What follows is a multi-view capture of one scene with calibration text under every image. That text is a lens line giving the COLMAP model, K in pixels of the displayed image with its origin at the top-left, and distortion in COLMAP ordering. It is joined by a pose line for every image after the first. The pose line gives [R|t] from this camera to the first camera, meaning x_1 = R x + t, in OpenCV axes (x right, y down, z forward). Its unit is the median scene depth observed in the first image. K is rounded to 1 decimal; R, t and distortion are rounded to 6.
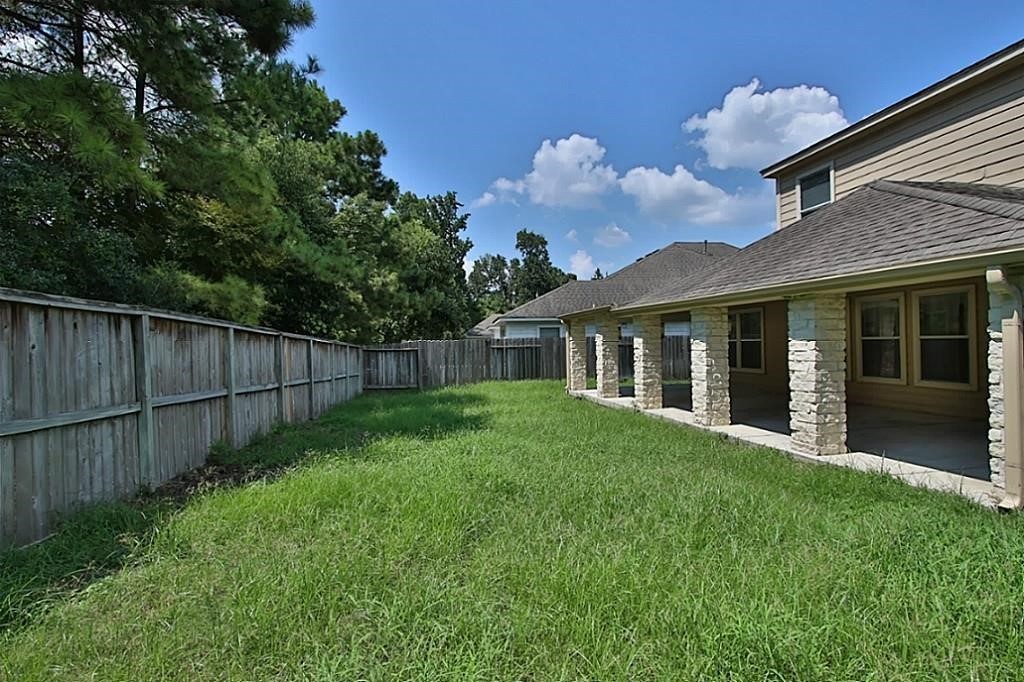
lens RADIAL K [[488.5, 0, 511.9], [0, 488.5, 344.2], [0, 0, 1]] dist [-0.014952, 0.000231]
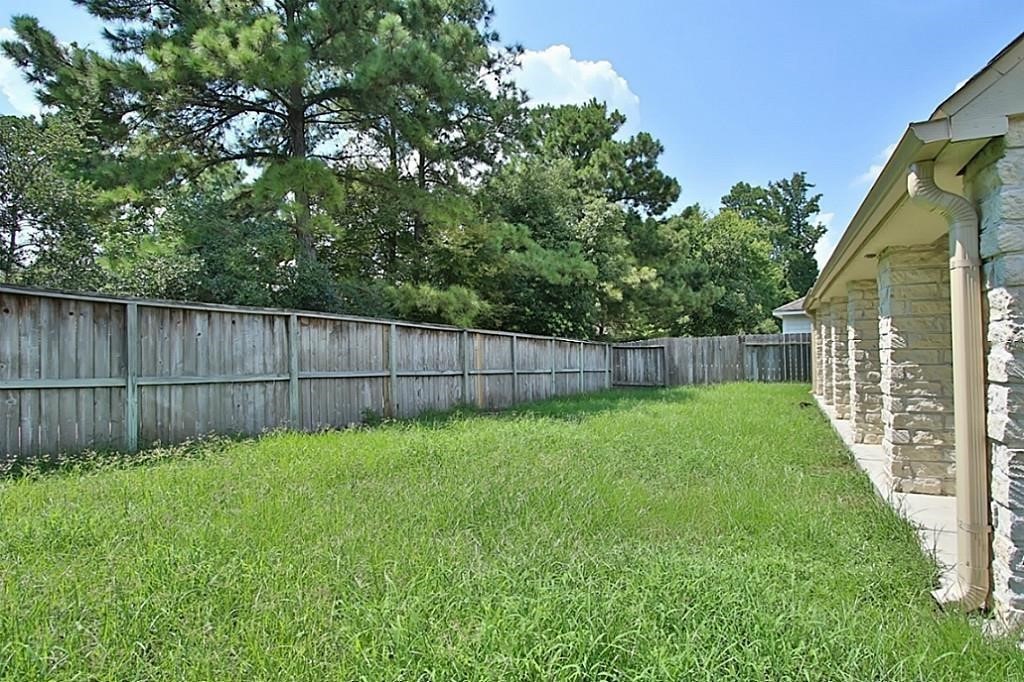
lens RADIAL K [[499.4, 0, 550.7], [0, 499.4, 344.9], [0, 0, 1]] dist [-0.019431, -0.000054]
pose [[0.816285, -0.002939, -0.577642, 0.236111], [0.001552, 0.999995, -0.002894, 0.011530], [0.577647, 0.001466, 0.816285, 0.066546]]
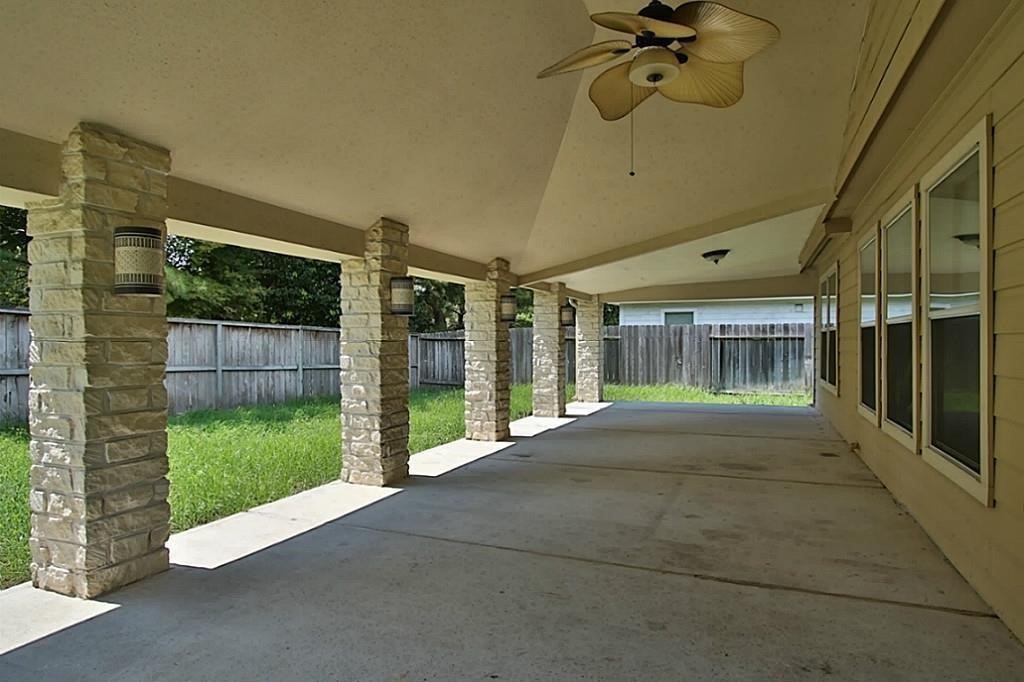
lens RADIAL K [[557.4, 0, 515.4], [0, 557.4, 344.4], [0, 0, 1]] dist [0.001957, 0.000801]
pose [[0.831689, 0.020293, -0.554871, 0.463984], [-0.011664, 0.999750, 0.019080, 0.001449], [0.555120, -0.009396, 0.831718, 0.308400]]
